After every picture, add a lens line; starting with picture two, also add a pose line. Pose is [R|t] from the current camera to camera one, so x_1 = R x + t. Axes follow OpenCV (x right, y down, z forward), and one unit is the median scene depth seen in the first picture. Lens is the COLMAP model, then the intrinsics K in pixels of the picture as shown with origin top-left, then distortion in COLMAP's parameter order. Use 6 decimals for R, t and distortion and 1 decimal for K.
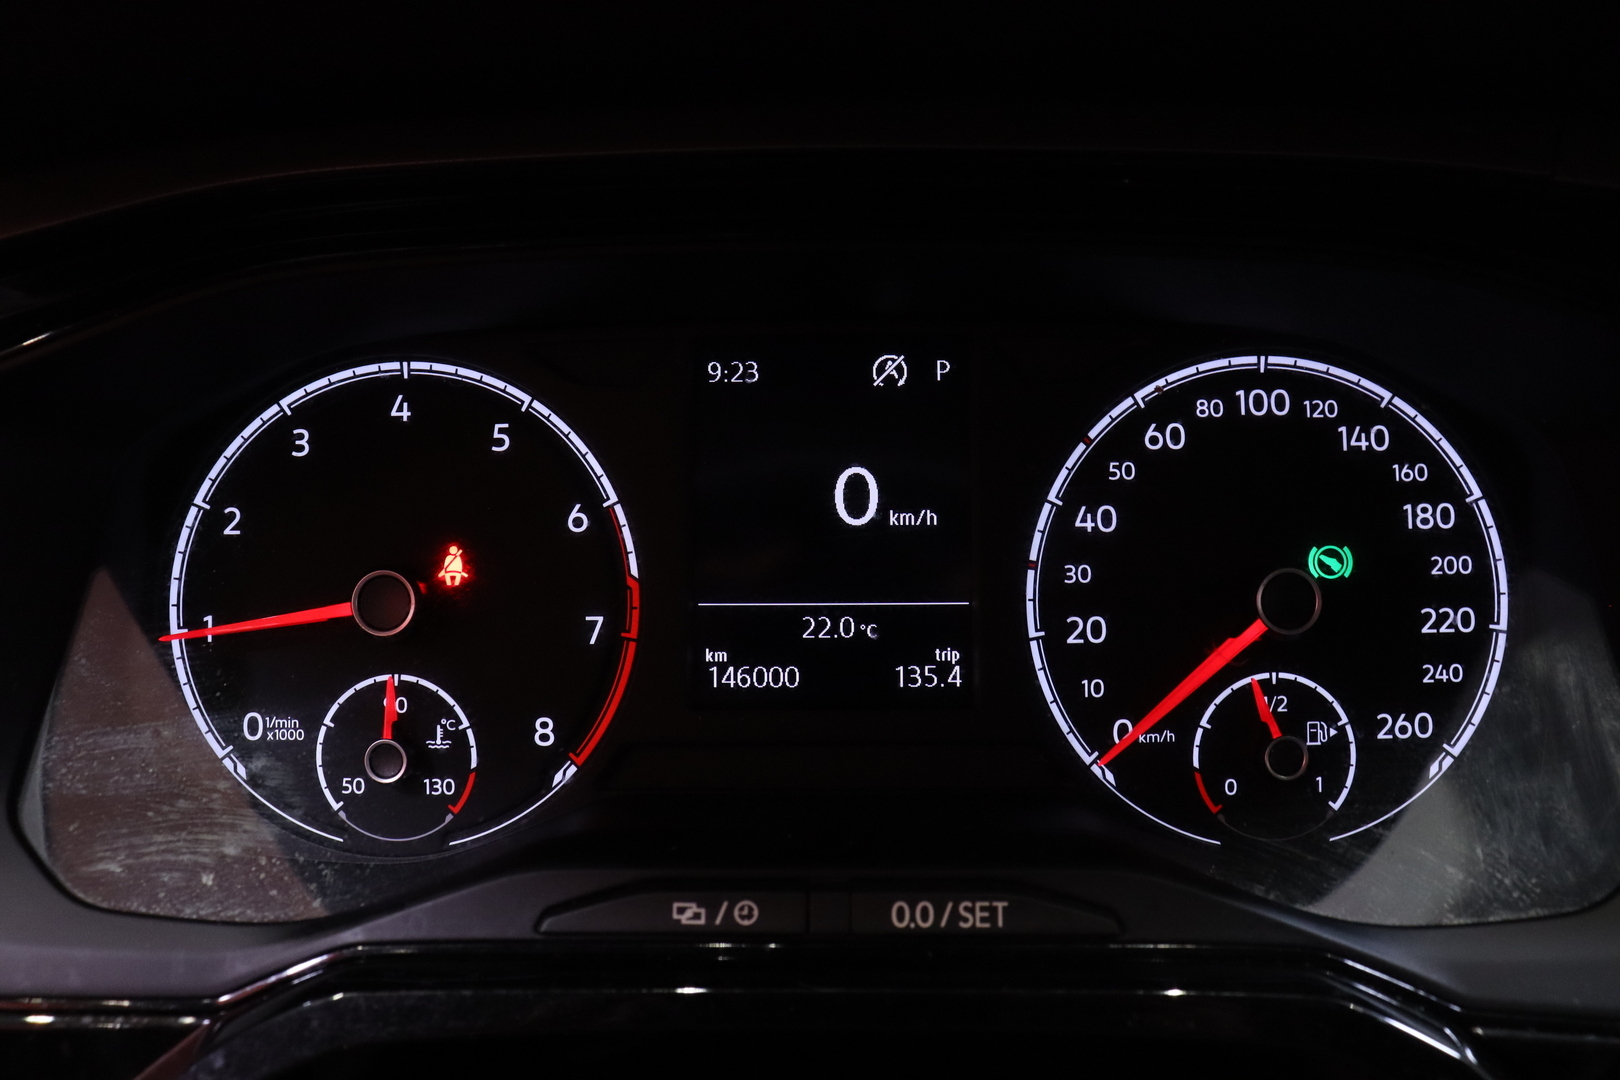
lens RADIAL K [[1308.7, 0, 809.7], [0, 1308.7, 514.4], [0, 0, 1]] dist [-0.181267, 0.139681]
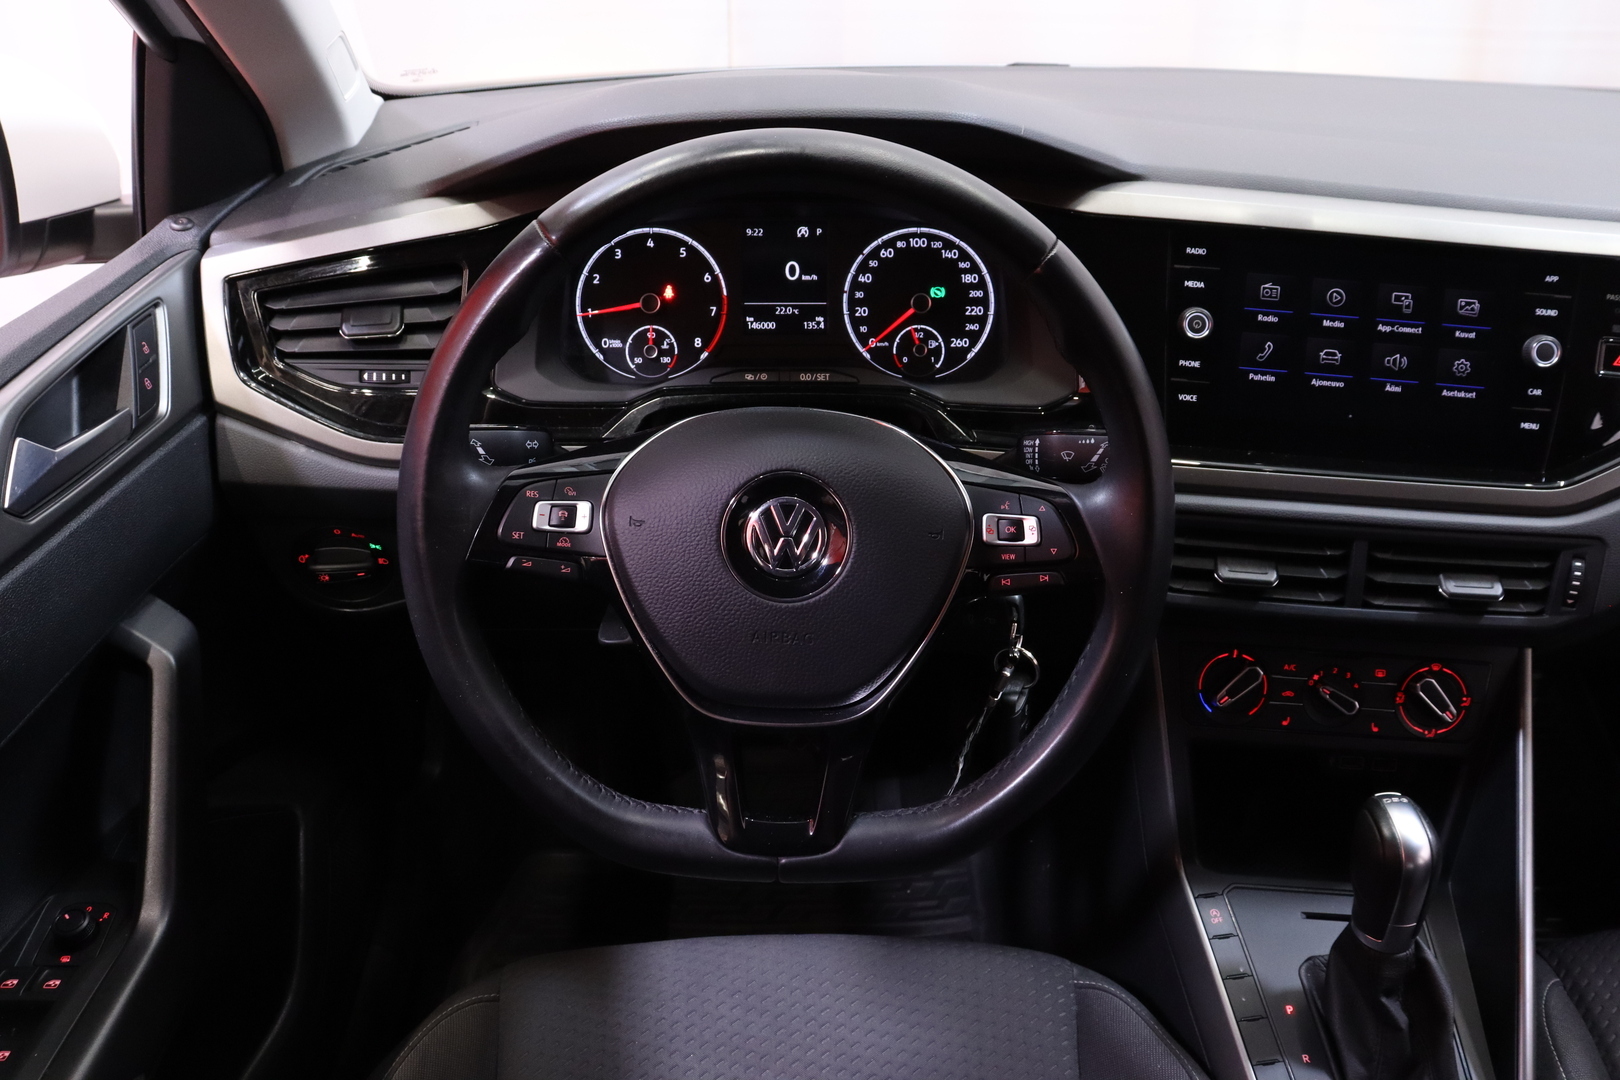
lens RADIAL K [[1308.7, 0, 804.4], [0, 1308.7, 544.6], [0, 0, 1]] dist [-0.181267, 0.139681]
pose [[0.999292, -0.003190, 0.037477, -0.059386], [-0.004160, 0.980908, 0.194427, 0.026821], [-0.037382, -0.194445, 0.980201, -2.362319]]
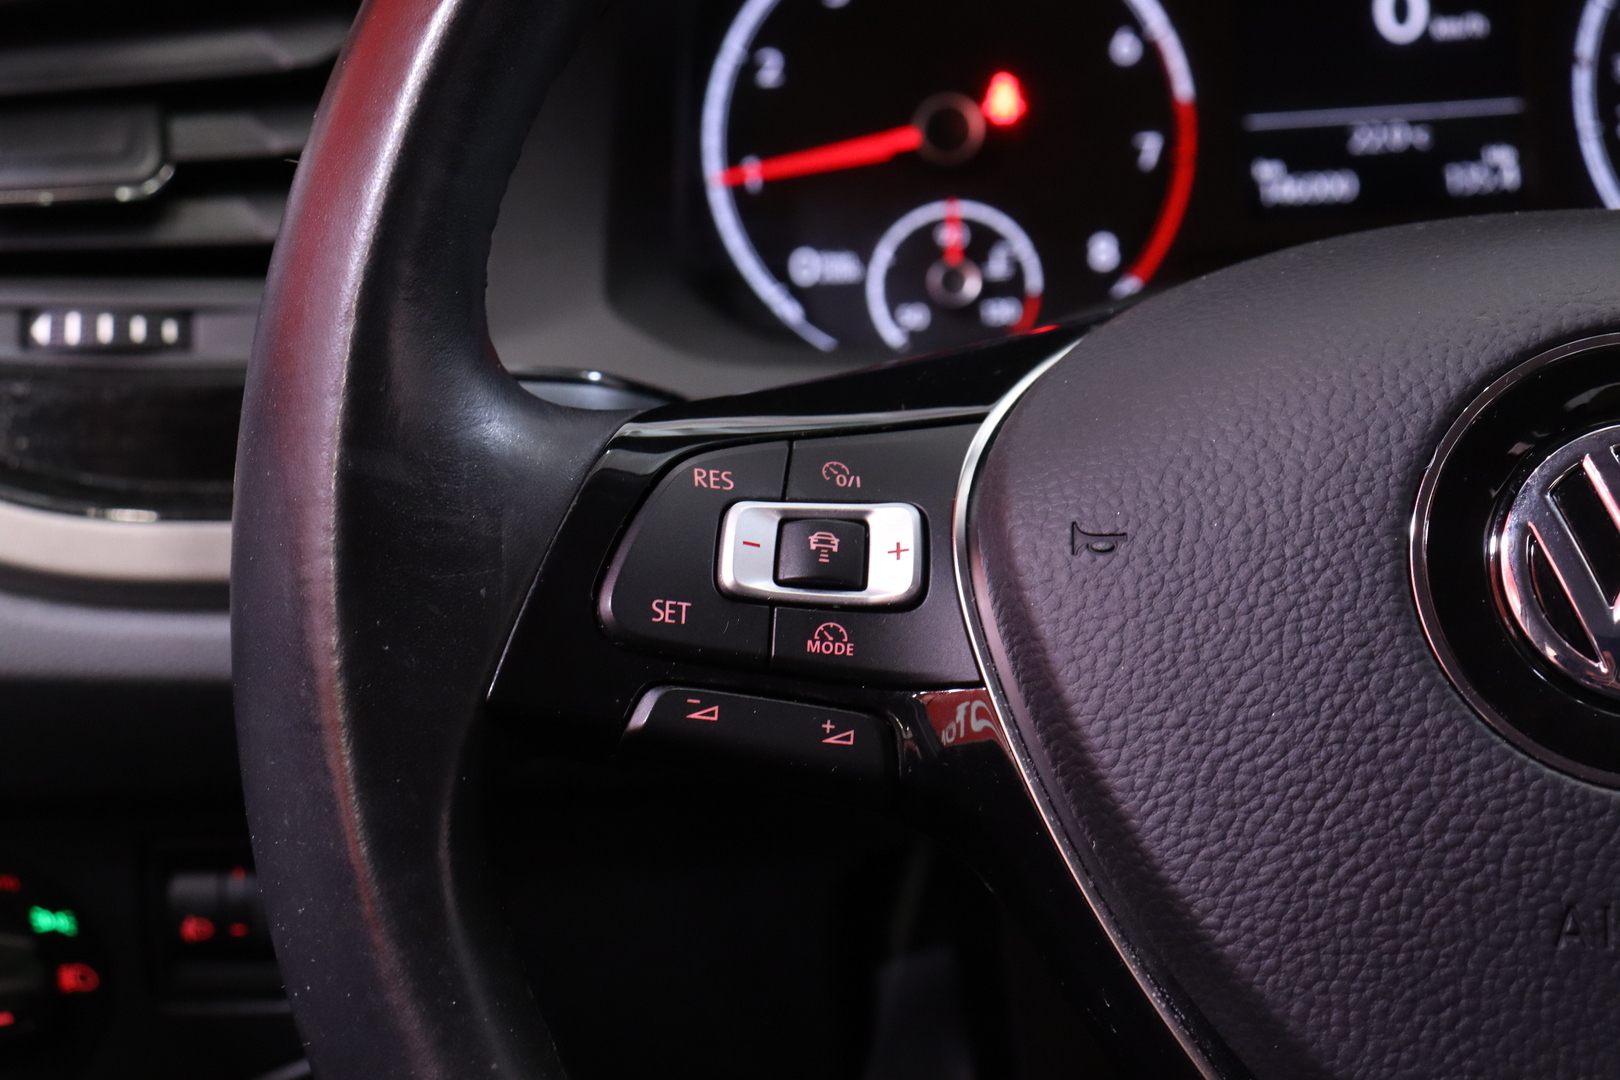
lens RADIAL K [[3678.4, 0, 810.9], [0, 3678.4, 535.2], [0, 0, 1]] dist [0.307264, 0.000000]
pose [[0.998831, -0.042378, -0.023254, -0.377482], [0.040982, 0.997502, -0.057534, 0.549677], [0.025634, 0.056514, 0.998073, -1.910374]]
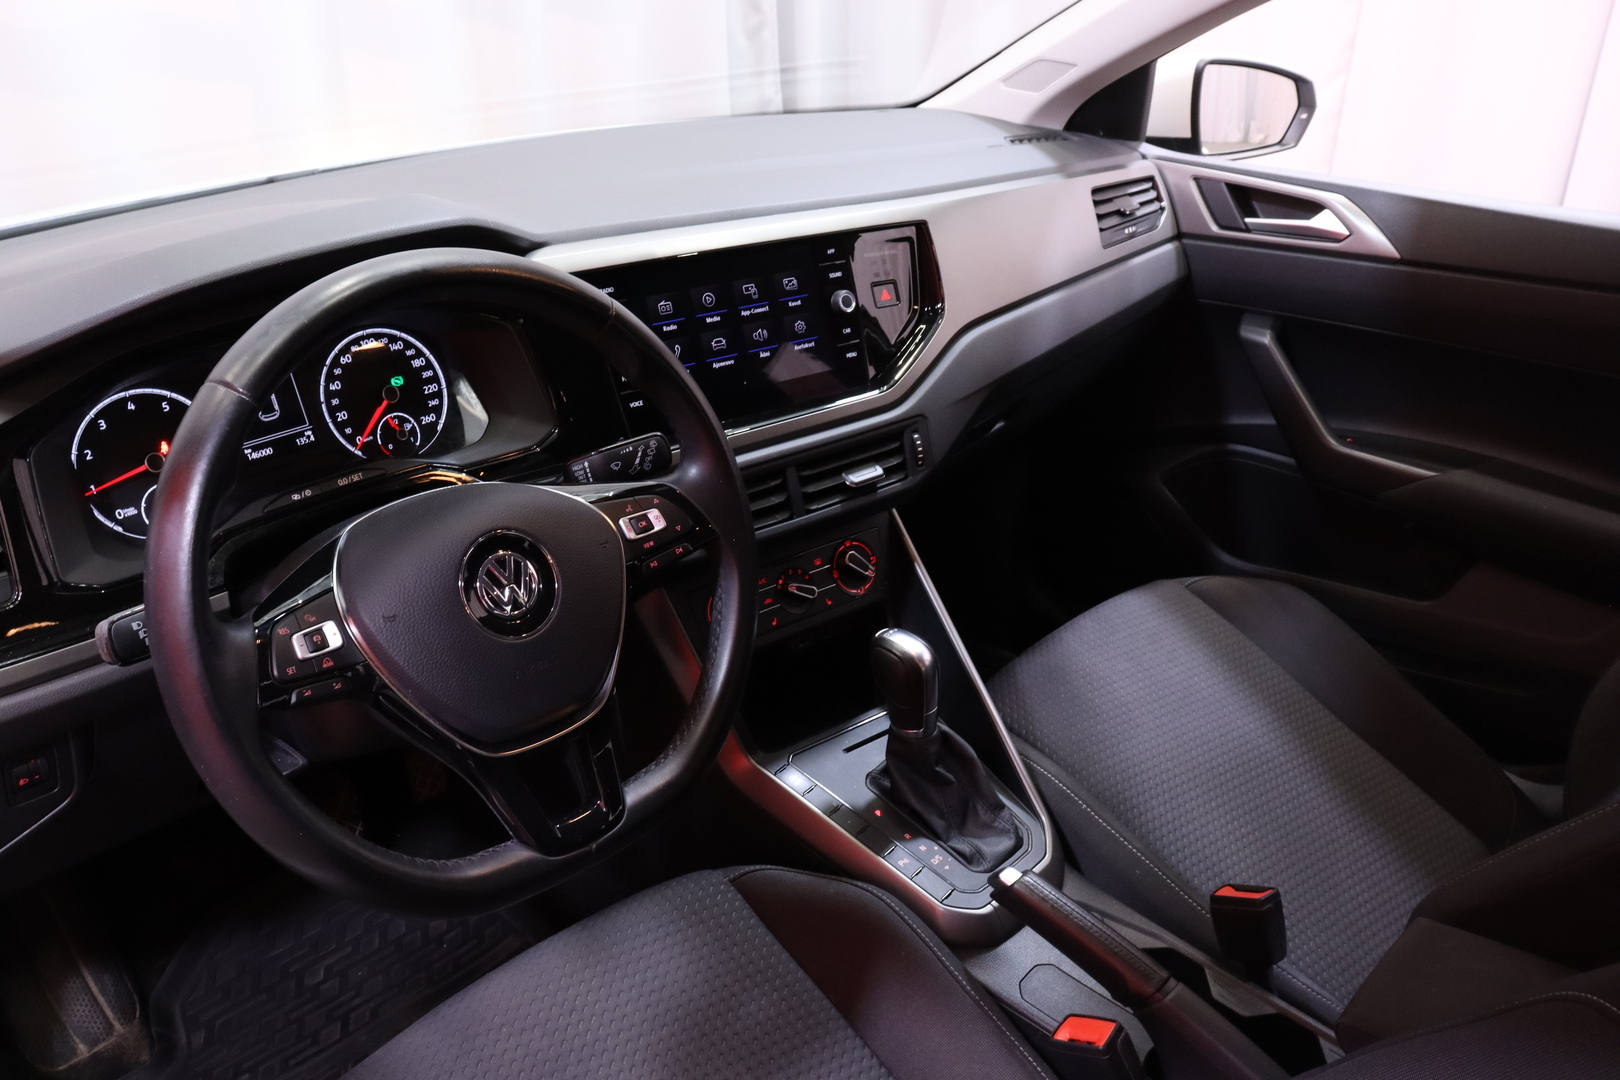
lens RADIAL K [[1308.7, 0, 803.2], [0, 1308.7, 548.1], [0, 0, 1]] dist [-0.181267, 0.139681]
pose [[0.683760, -0.317127, 0.657193, -1.366815], [0.219073, 0.948293, 0.229668, -0.099112], [-0.696046, -0.013064, 0.717879, -2.462469]]
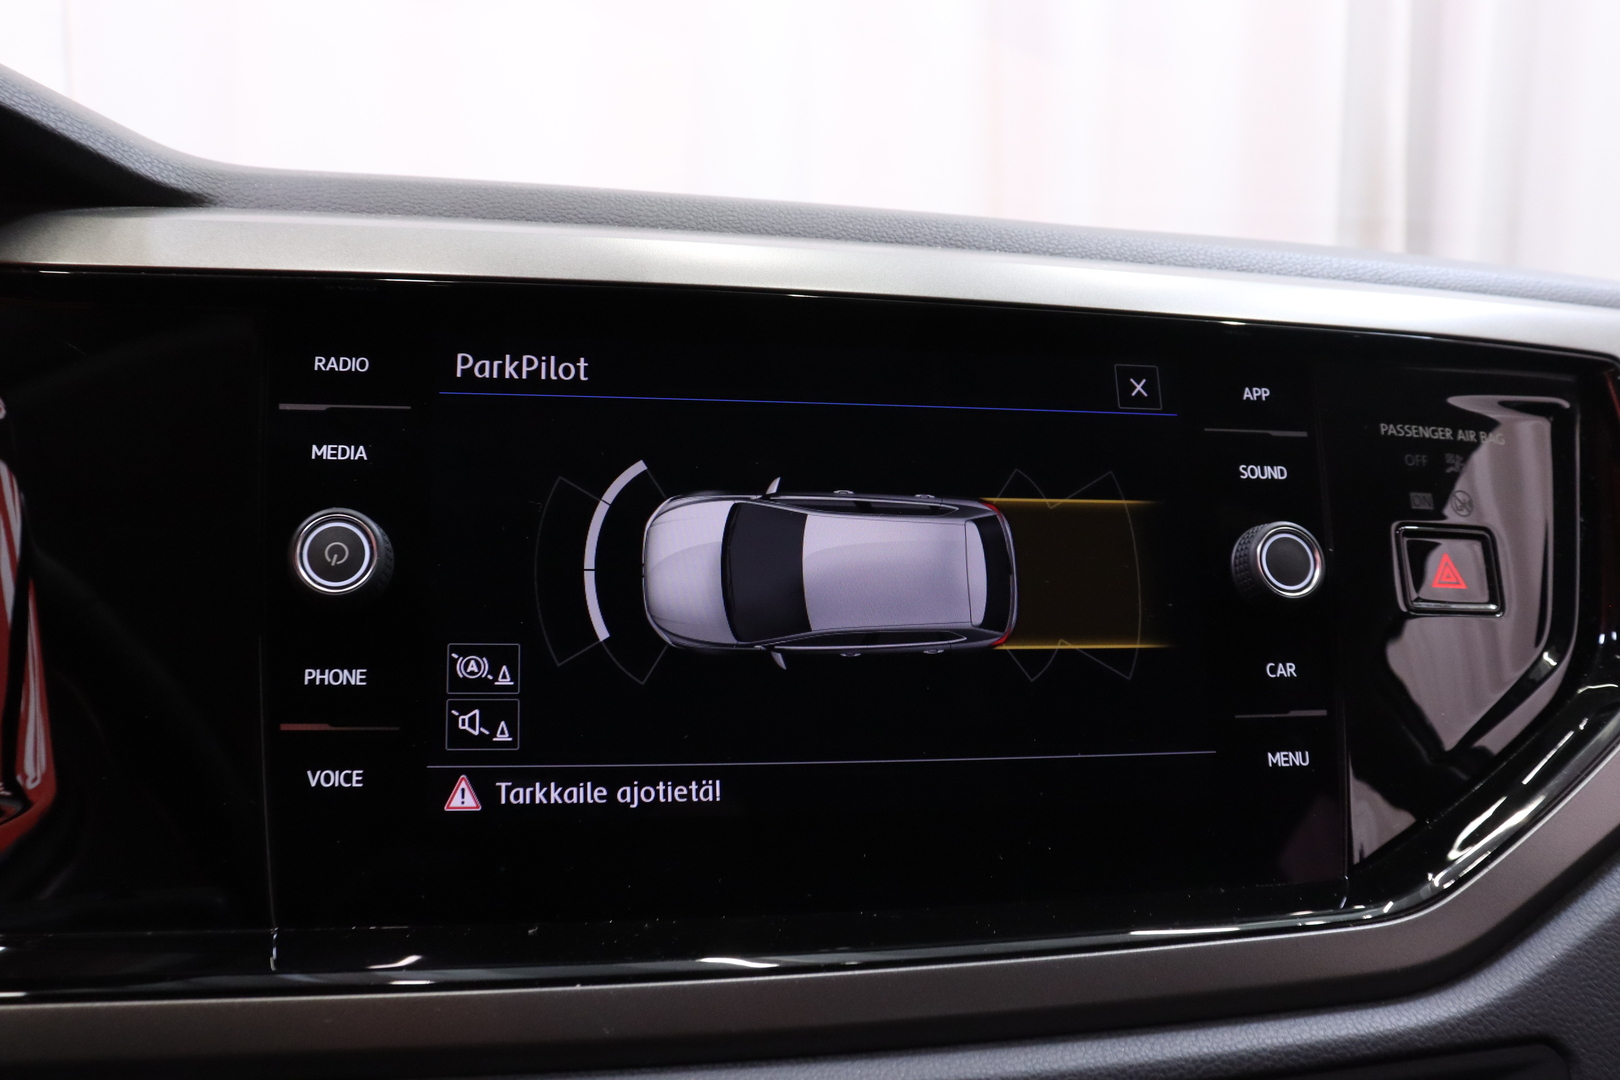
lens RADIAL K [[1354.8, 0, 802.2], [0, 1354.8, 549.4], [0, 0, 1]] dist [-0.107263, 0.035236]
pose [[0.936234, -0.015209, 0.351049, 0.938829], [0.073266, 0.985553, -0.152700, 0.282800], [-0.343655, 0.168683, 0.923822, -0.469545]]
